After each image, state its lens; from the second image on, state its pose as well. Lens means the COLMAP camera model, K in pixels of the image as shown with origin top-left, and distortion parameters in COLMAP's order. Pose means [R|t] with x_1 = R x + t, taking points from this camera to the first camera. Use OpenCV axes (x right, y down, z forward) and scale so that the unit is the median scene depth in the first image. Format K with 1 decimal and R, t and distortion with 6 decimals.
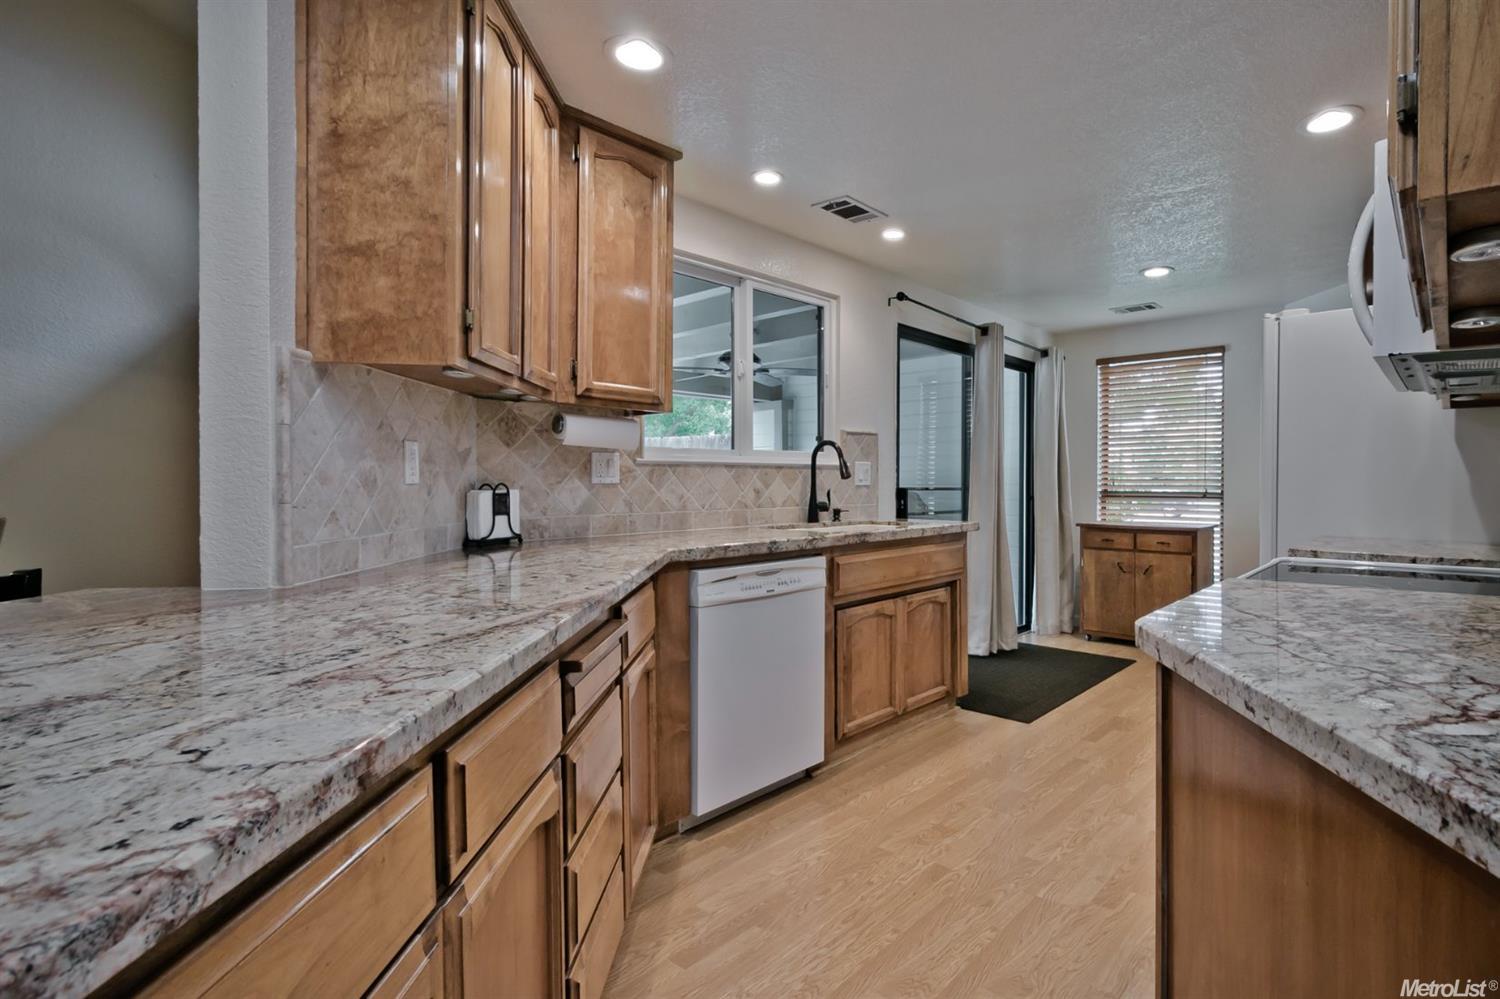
lens RADIAL K [[680.6, 0, 733.9], [0, 680.6, 489.1], [0, 0, 1]] dist [0.001133, 0.000348]
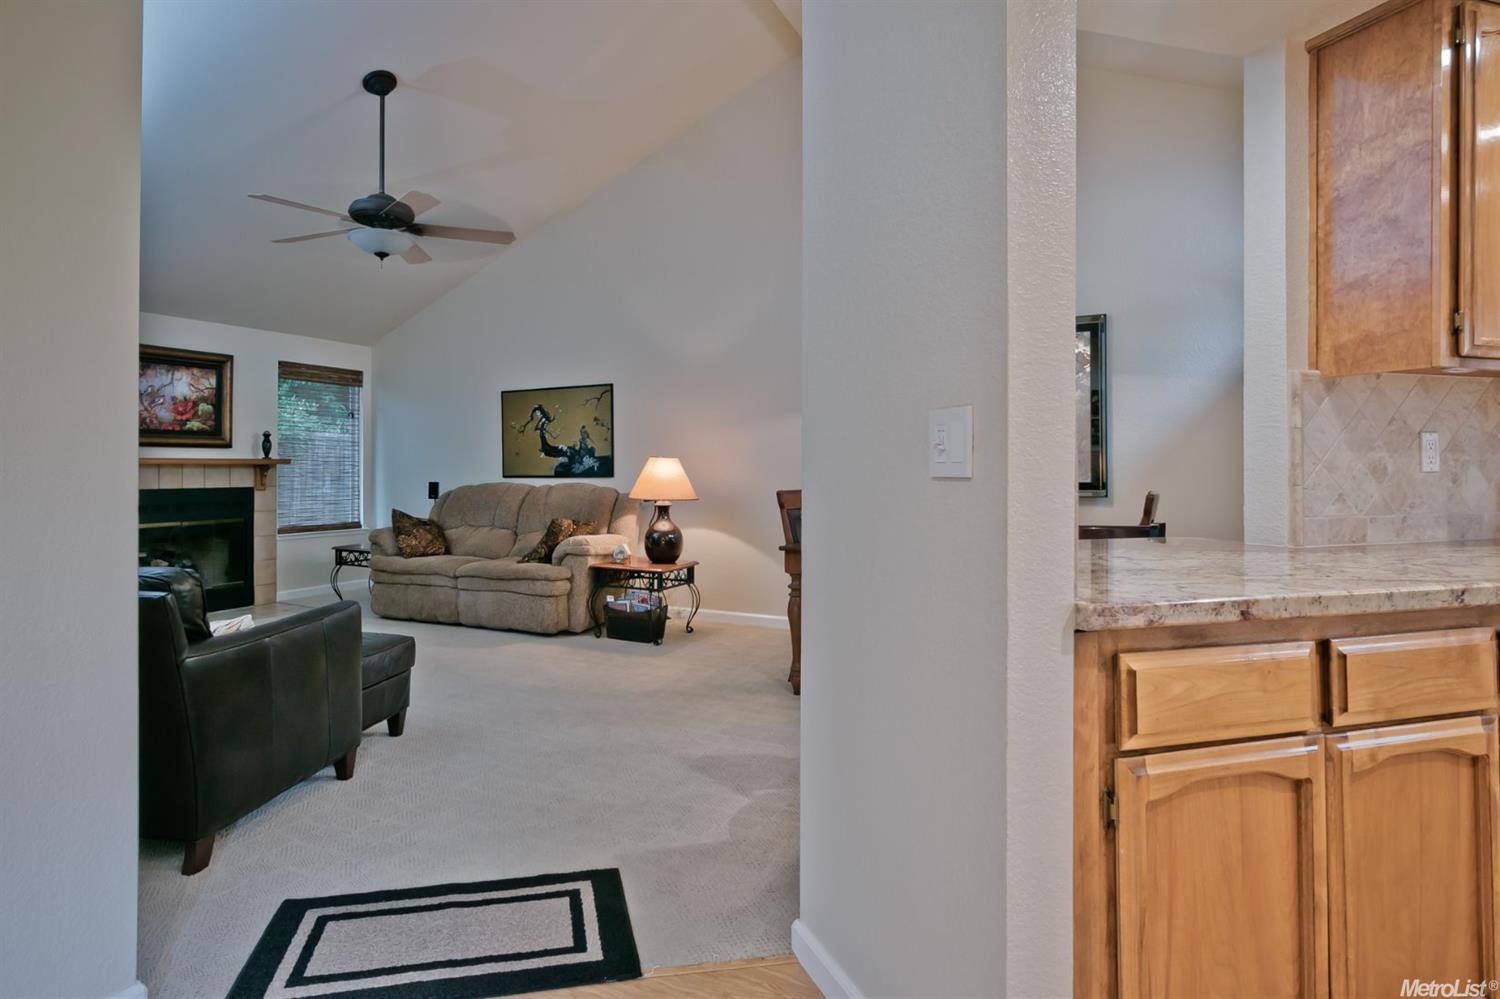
lens RADIAL K [[837.9, 0, 750.0], [0, 837.9, 467.8], [0, 0, 1]] dist [-0.001191, 0.000036]
pose [[0.259010, -0.004965, -0.965862, 0.643367], [-0.010195, 0.999917, -0.007873, 0.009017], [0.965821, 0.011886, 0.258938, -0.468676]]
